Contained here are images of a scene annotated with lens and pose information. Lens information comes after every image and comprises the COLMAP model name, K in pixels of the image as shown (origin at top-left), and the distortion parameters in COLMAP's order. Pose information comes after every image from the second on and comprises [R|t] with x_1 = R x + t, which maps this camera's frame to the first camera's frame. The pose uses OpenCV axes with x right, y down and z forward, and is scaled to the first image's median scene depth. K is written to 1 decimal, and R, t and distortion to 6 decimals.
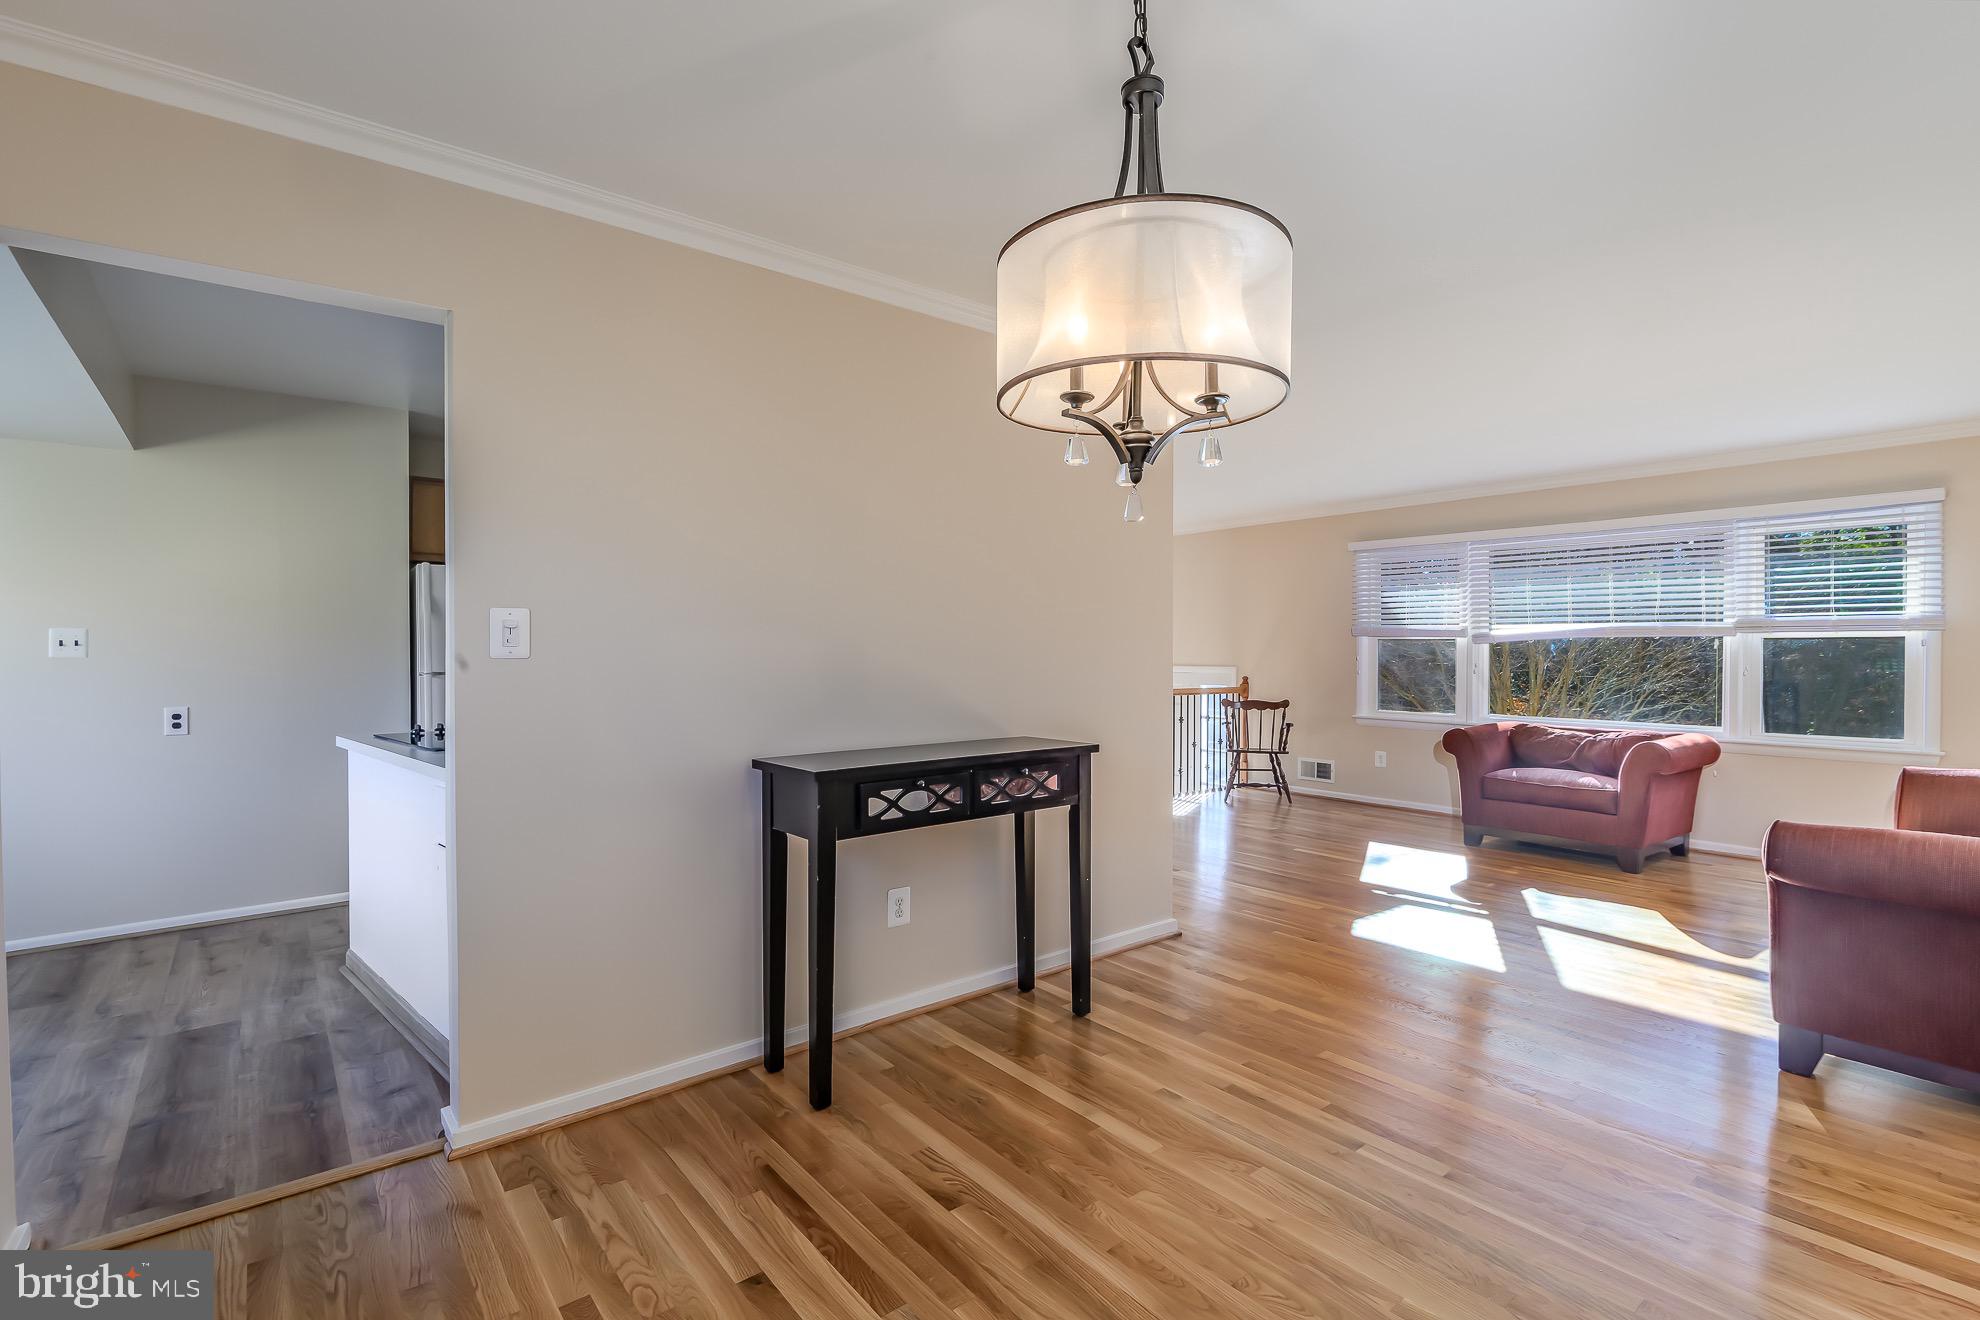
lens RADIAL K [[914.3, 0, 1003.8], [0, 914.3, 654.6], [0, 0, 1]] dist [-0.000009, -0.002286]
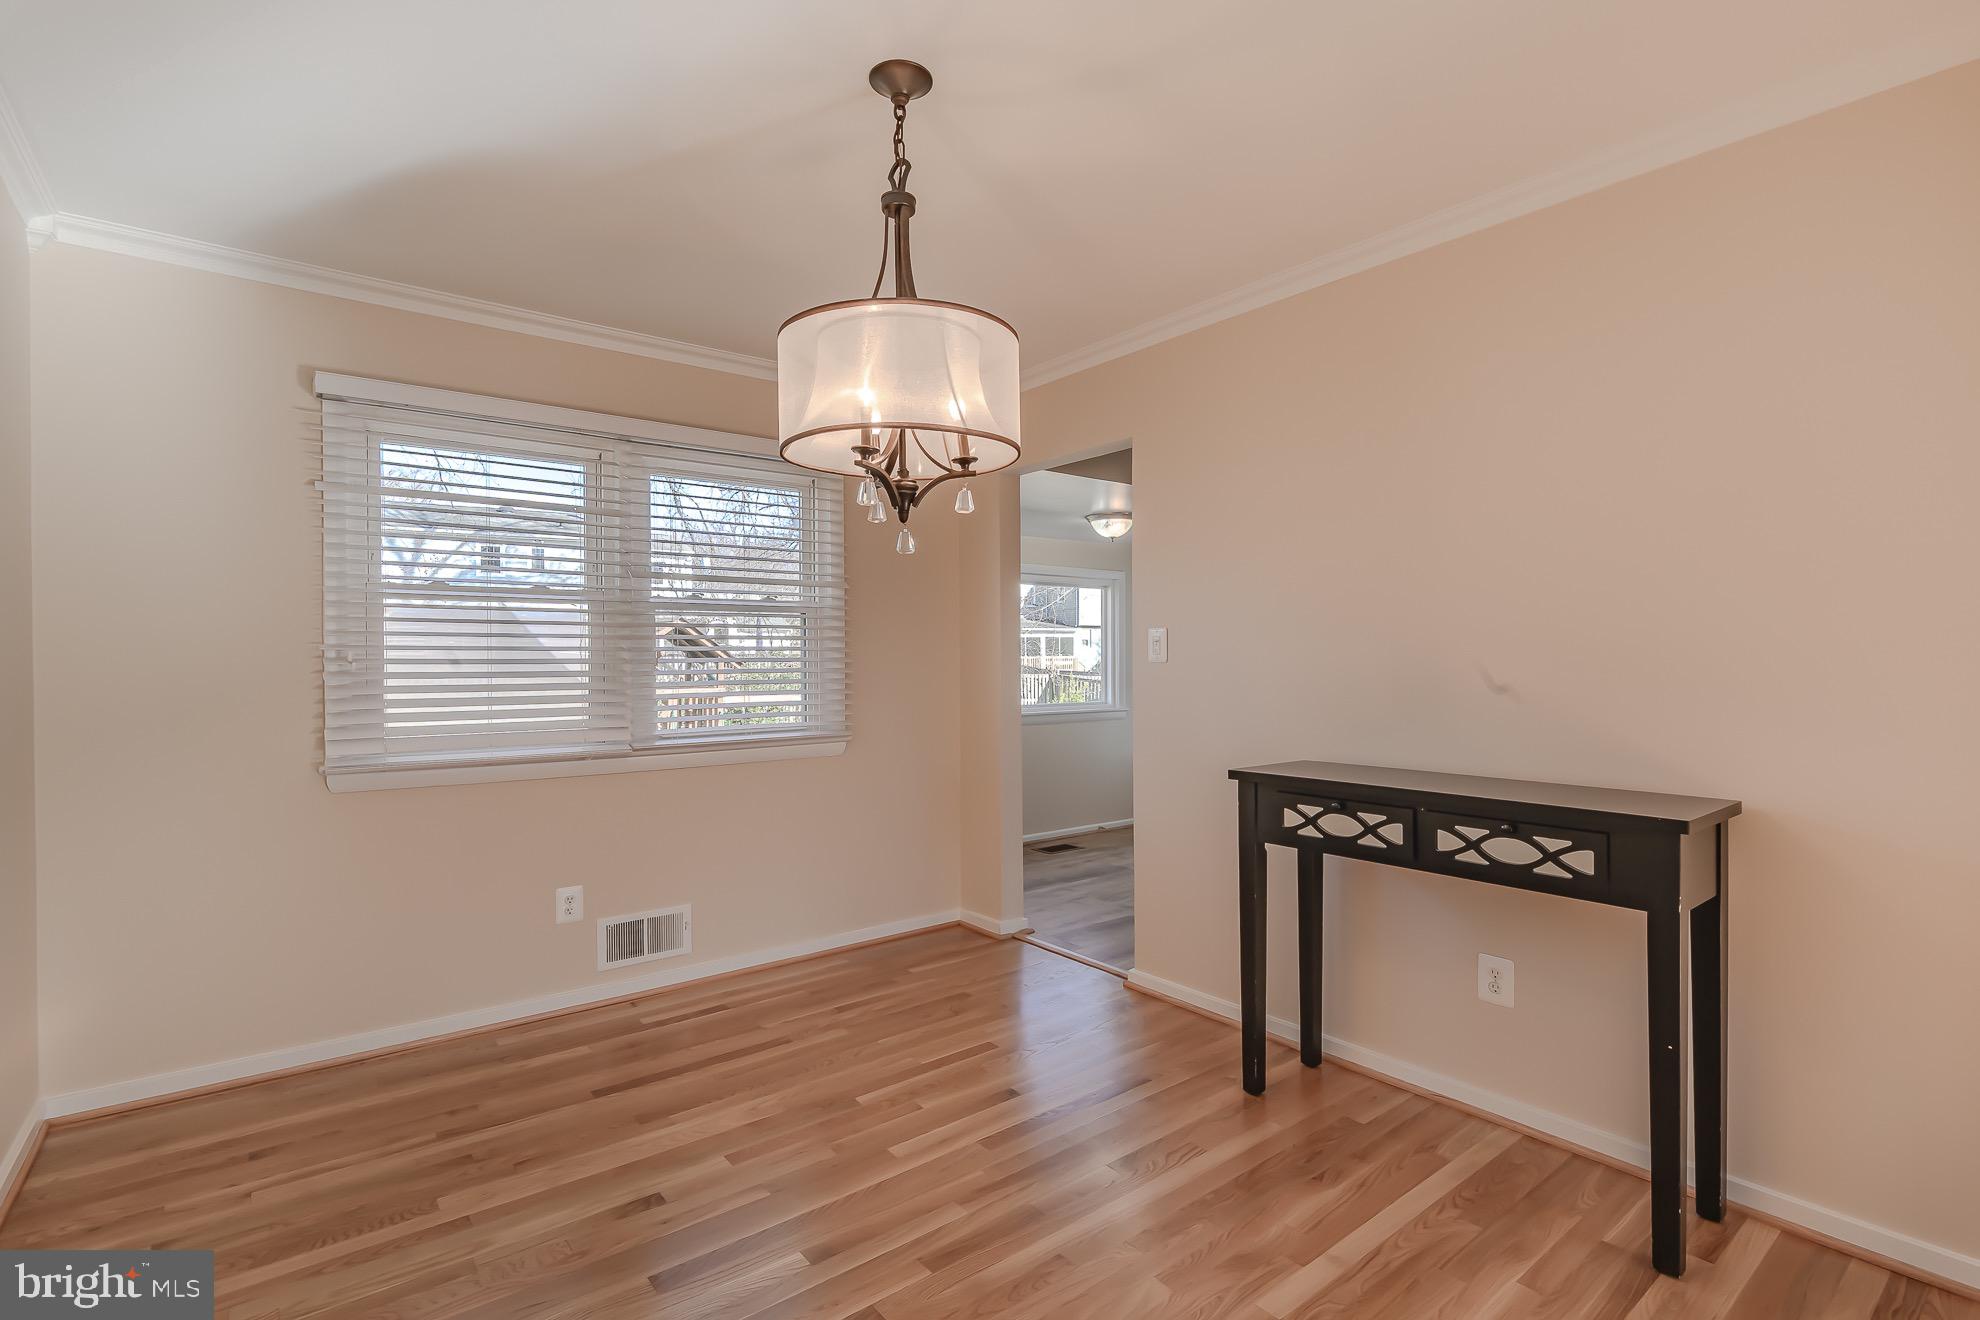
lens RADIAL K [[914.3, 0, 989.3], [0, 914.3, 659.5], [0, 0, 1]] dist [-0.000009, -0.002286]
pose [[-0.025273, 0.002511, -0.999677, 0.705116], [-0.003334, 0.999991, 0.002597, -0.002209], [0.999675, 0.003399, -0.025264, 0.594644]]
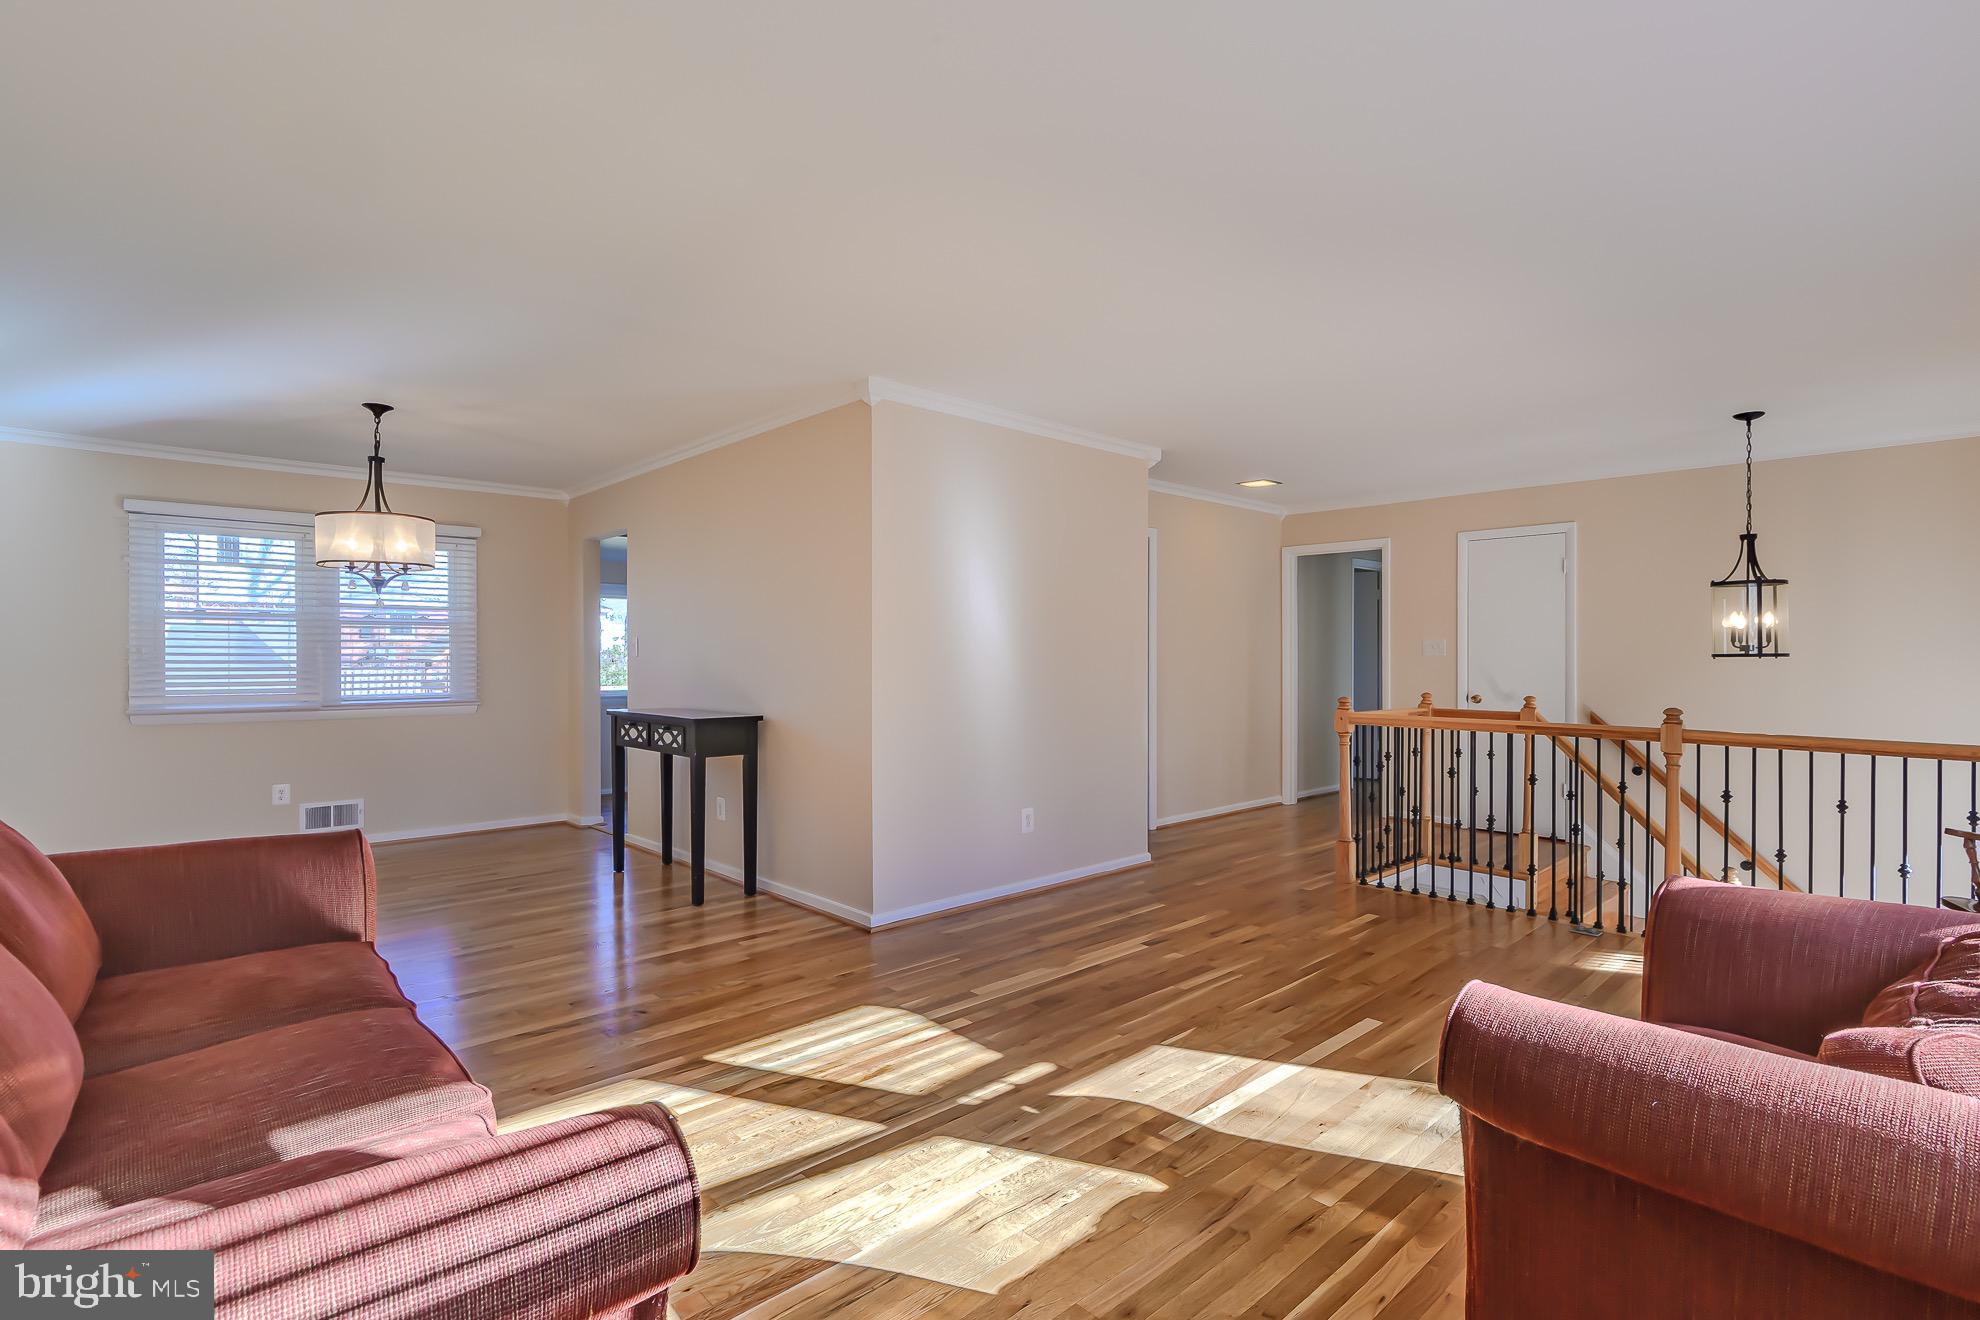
lens RADIAL K [[914.3, 0, 947.1], [0, 914.3, 659.3], [0, 0, 1]] dist [-0.000009, -0.002286]
pose [[0.043313, 0.001694, -0.999060, 1.742862], [-0.006678, 0.999977, 0.001406, 0.001952], [0.999039, 0.006611, 0.043324, 1.503169]]
